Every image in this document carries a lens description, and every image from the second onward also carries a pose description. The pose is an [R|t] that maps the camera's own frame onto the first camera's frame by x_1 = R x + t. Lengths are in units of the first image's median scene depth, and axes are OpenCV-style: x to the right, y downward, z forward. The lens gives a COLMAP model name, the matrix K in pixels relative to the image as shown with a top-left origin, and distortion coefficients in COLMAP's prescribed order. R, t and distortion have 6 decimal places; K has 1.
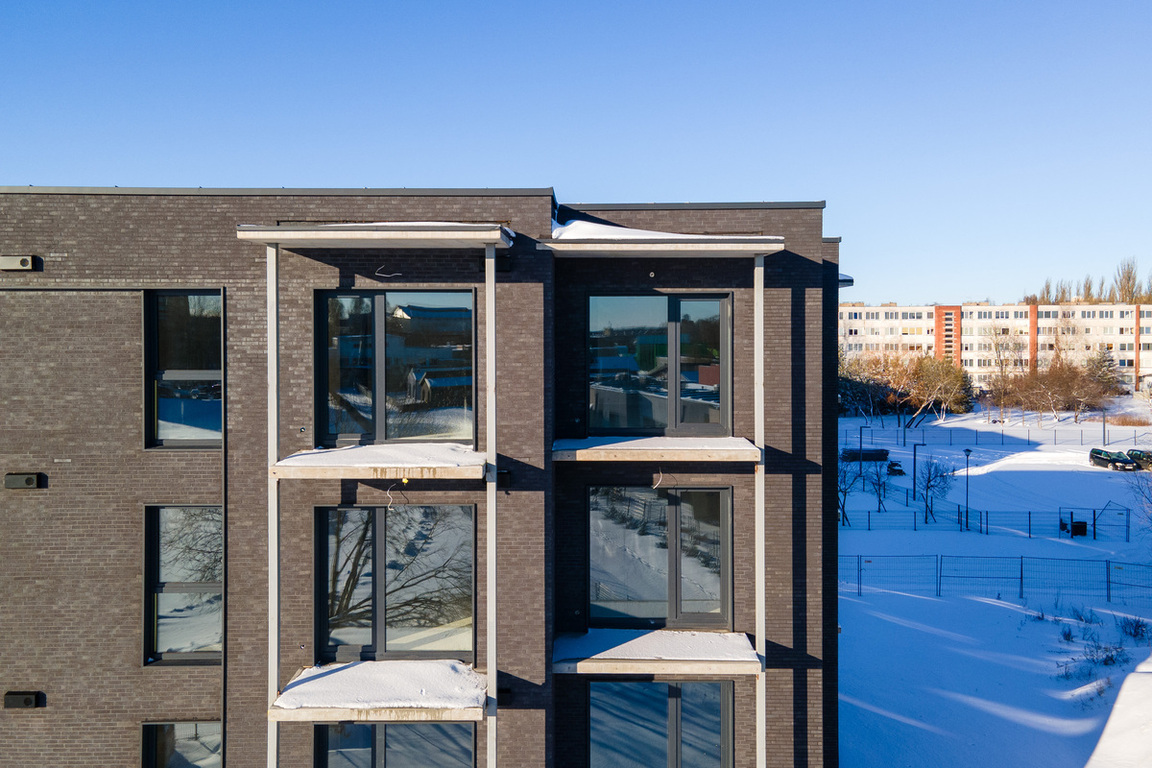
lens RADIAL K [[883.7, 0, 560.5], [0, 883.7, 330.5], [0, 0, 1]] dist [0.000890, 0.047265]
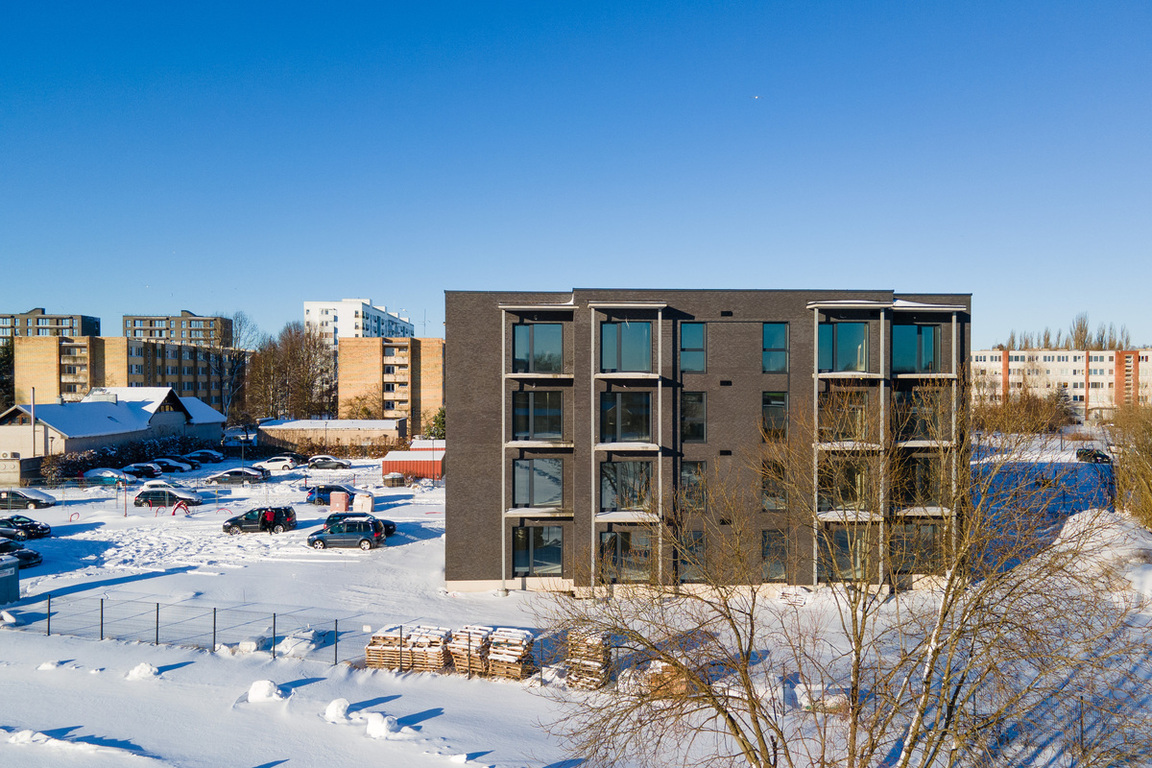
lens RADIAL K [[865.3, 0, 576.0], [0, 865.3, 384.0], [0, 0, 1]] dist [0.001527, 0.000711]
pose [[0.999260, 0.001166, 0.038450, -0.105298], [-0.001328, 0.999990, 0.004166, 0.013582], [-0.038445, -0.004214, 0.999252, -0.170391]]
